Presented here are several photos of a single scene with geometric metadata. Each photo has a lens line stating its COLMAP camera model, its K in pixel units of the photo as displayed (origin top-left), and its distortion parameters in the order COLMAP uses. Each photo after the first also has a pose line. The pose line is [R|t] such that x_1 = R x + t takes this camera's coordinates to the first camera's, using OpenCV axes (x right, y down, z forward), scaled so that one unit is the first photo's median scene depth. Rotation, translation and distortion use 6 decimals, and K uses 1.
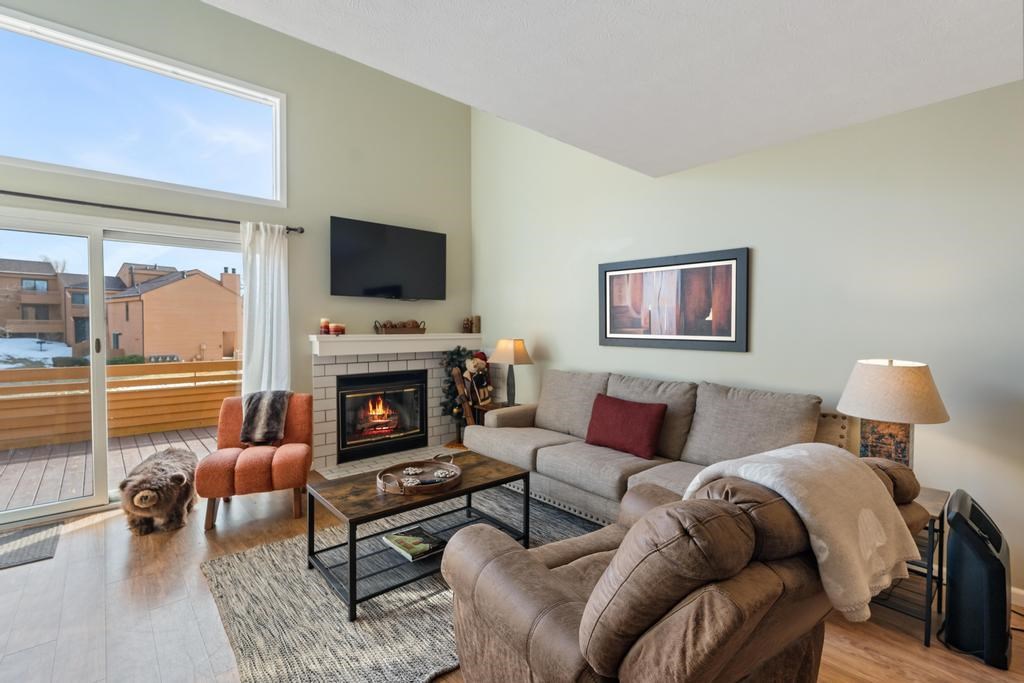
lens RADIAL K [[464.2, 0, 510.8], [0, 464.2, 336.2], [0, 0, 1]] dist [-0.001641, 0.000258]
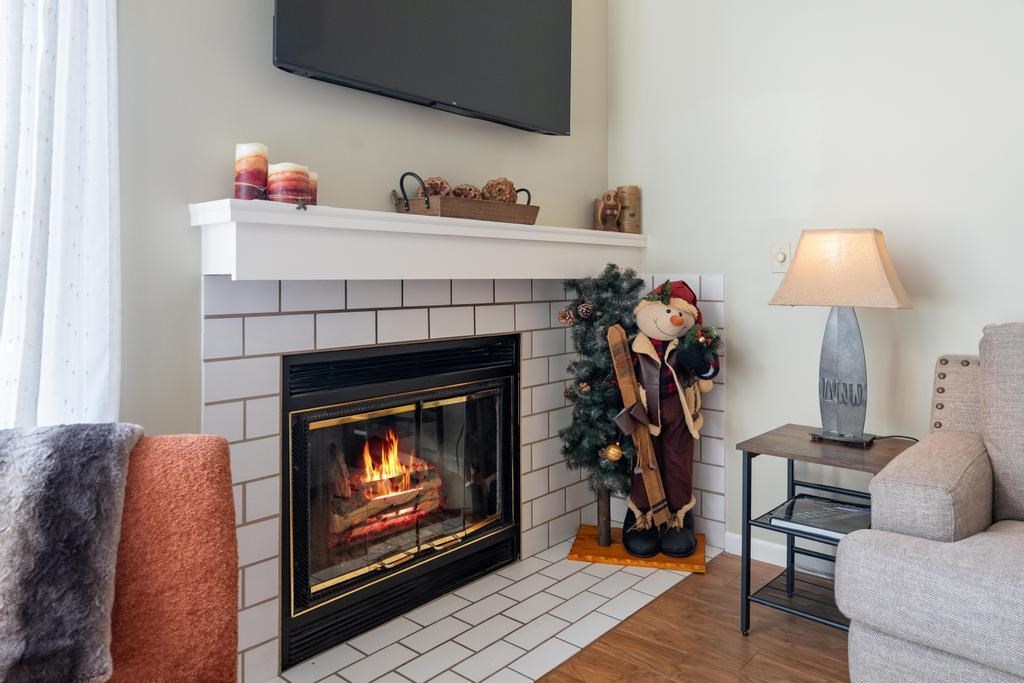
lens RADIAL K [[711.4, 0, 513.5], [0, 711.4, 267.6], [0, 0, 1]] dist [-0.002117, -0.000462]
pose [[0.989279, 0.000561, 0.146038, -0.307060], [0.004630, 0.999370, -0.035201, 0.048986], [-0.145965, 0.035499, 0.988653, 0.564472]]
